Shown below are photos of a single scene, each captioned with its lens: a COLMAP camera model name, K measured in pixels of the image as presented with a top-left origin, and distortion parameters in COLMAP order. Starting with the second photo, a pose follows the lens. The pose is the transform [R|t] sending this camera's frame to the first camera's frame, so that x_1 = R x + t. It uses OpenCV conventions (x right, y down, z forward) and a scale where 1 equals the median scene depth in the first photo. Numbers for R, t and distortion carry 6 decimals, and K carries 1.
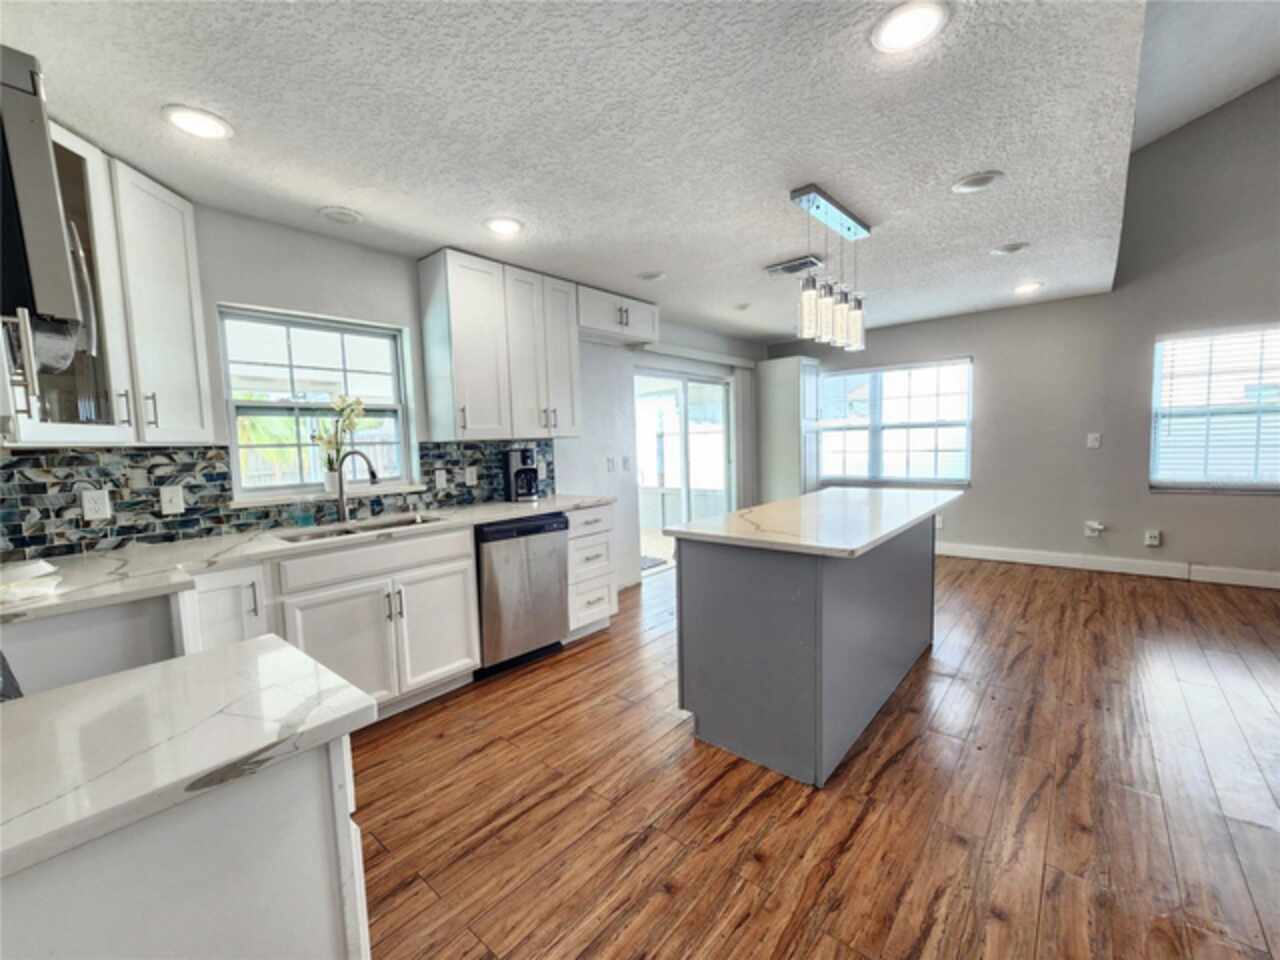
lens RADIAL K [[529.1, 0, 628.8], [0, 529.1, 483.4], [0, 0, 1]] dist [-0.000055, -0.000166]
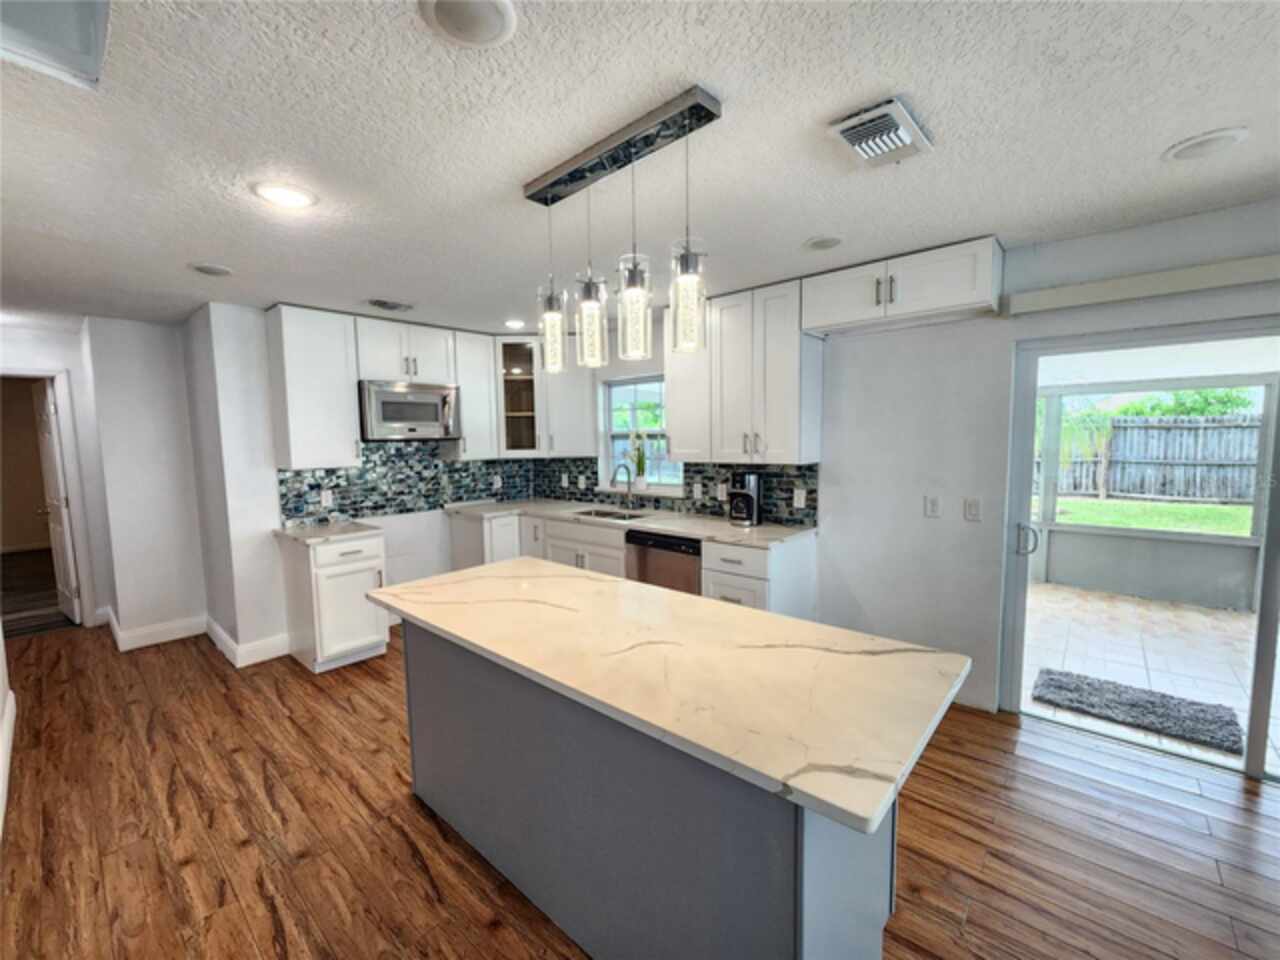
lens RADIAL K [[529.1, 0, 628.8], [0, 529.1, 483.4], [0, 0, 1]] dist [-0.000055, -0.000166]
pose [[-0.016020, 0.123694, -0.992191, 1.073660], [-0.061804, 0.990298, 0.124456, -0.210422], [0.997960, 0.063315, -0.008220, 1.075904]]
